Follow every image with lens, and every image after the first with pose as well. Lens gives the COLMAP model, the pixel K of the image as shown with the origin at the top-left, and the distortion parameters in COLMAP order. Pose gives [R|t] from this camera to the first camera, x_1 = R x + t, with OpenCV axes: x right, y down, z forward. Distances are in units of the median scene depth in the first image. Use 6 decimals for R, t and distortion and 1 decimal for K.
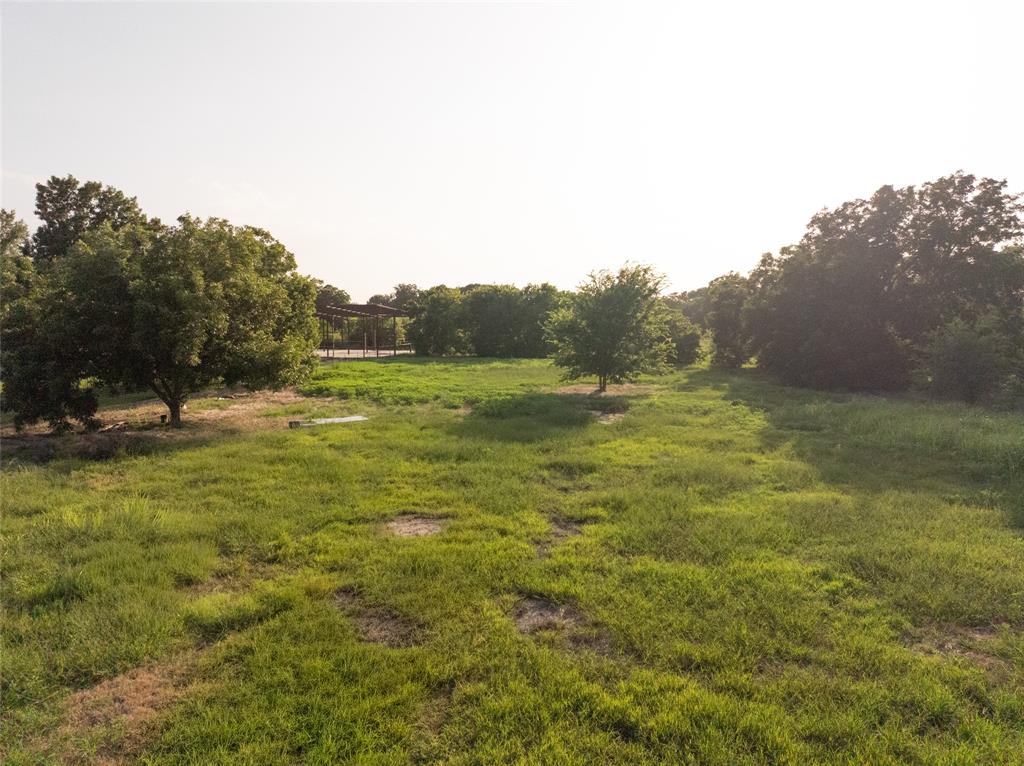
lens RADIAL K [[711.2, 0, 509.0], [0, 711.2, 382.9], [0, 0, 1]] dist [0.001860, 0.000735]
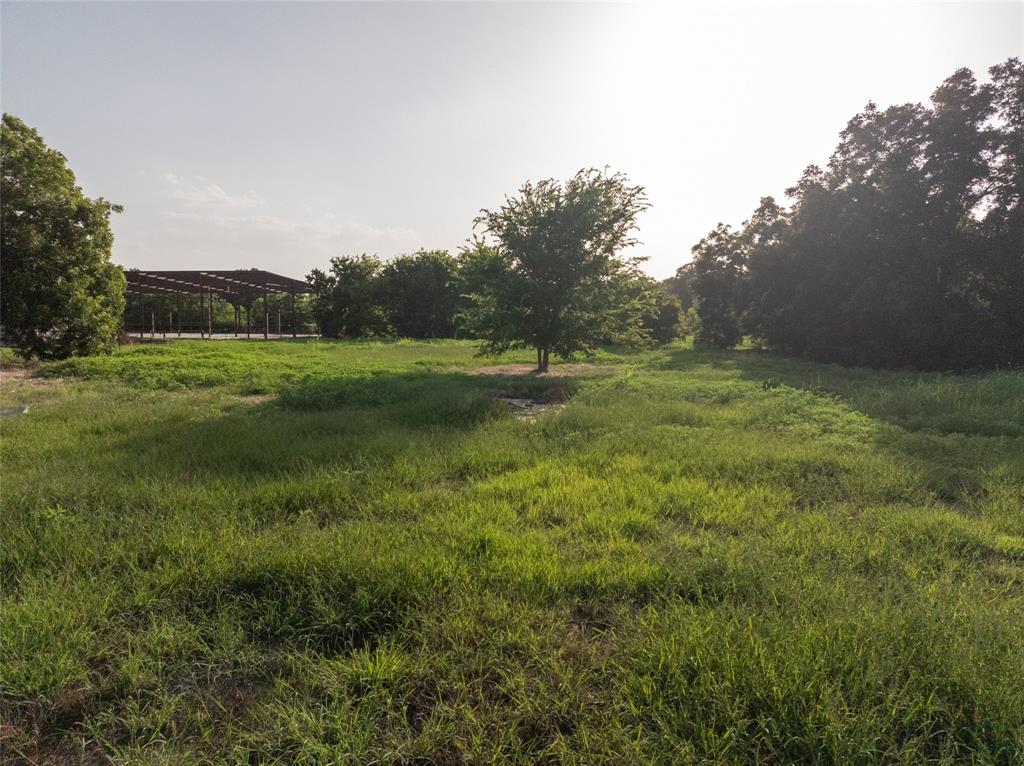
lens RADIAL K [[711.2, 0, 514.7], [0, 711.2, 382.3], [0, 0, 1]] dist [0.001860, 0.000735]
pose [[0.998283, -0.001268, 0.058561, 0.068869], [0.001391, 0.999997, -0.002053, 0.021983], [-0.058558, 0.002131, 0.998282, 0.363379]]
